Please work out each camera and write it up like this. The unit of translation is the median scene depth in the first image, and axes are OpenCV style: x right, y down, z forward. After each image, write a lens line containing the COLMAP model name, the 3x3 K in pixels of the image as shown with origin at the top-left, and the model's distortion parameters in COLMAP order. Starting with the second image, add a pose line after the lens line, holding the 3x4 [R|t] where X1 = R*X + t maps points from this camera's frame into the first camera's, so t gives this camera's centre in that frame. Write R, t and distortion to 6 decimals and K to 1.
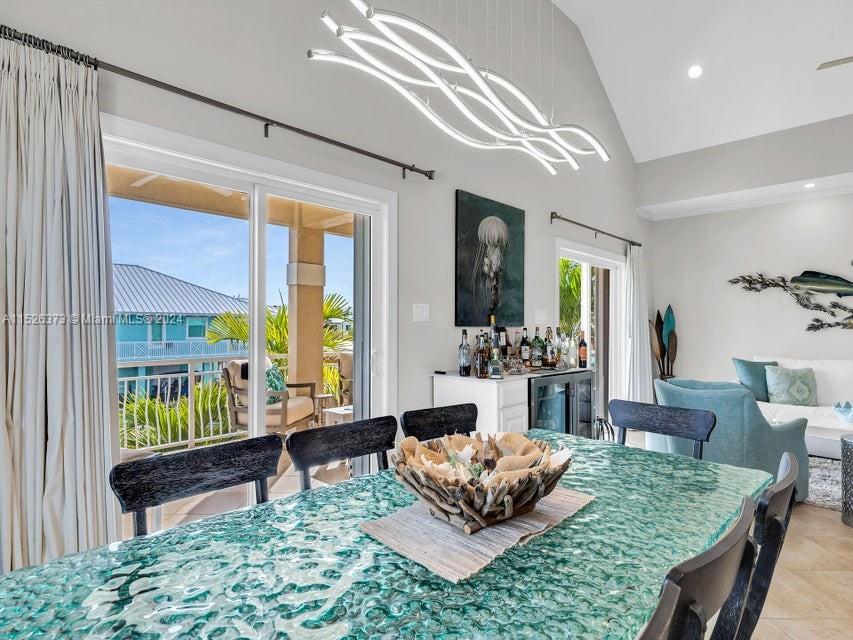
lens RADIAL K [[467.1, 0, 426.5], [0, 467.1, 320.0], [0, 0, 1]] dist [0.004110, 0.001264]
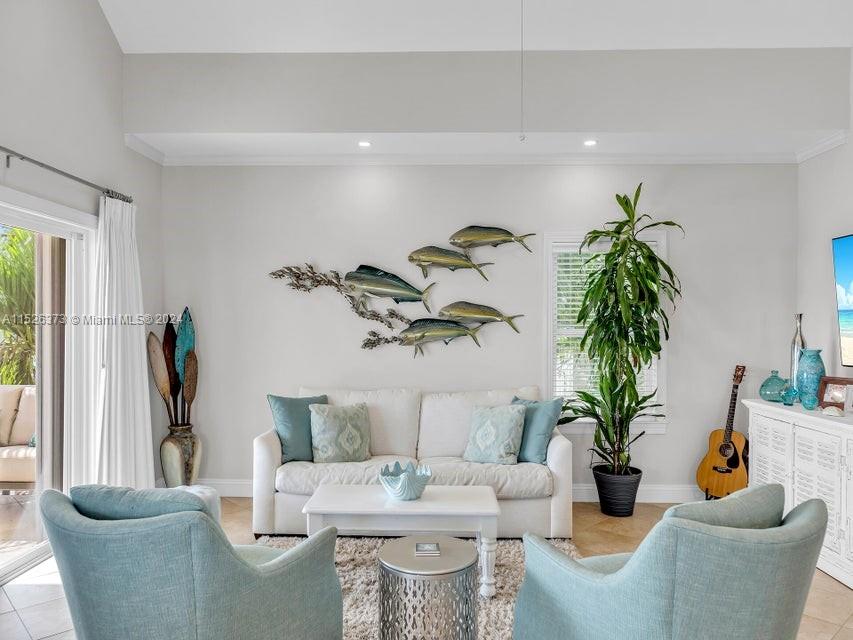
lens RADIAL K [[467.1, 0, 426.5], [0, 467.1, 320.0], [0, 0, 1]] dist [0.004110, 0.001264]
pose [[0.744466, -0.005631, 0.667637, 0.402139], [-0.004921, 0.999891, 0.013920, -0.030518], [-0.667643, -0.013649, 0.744357, 0.397832]]
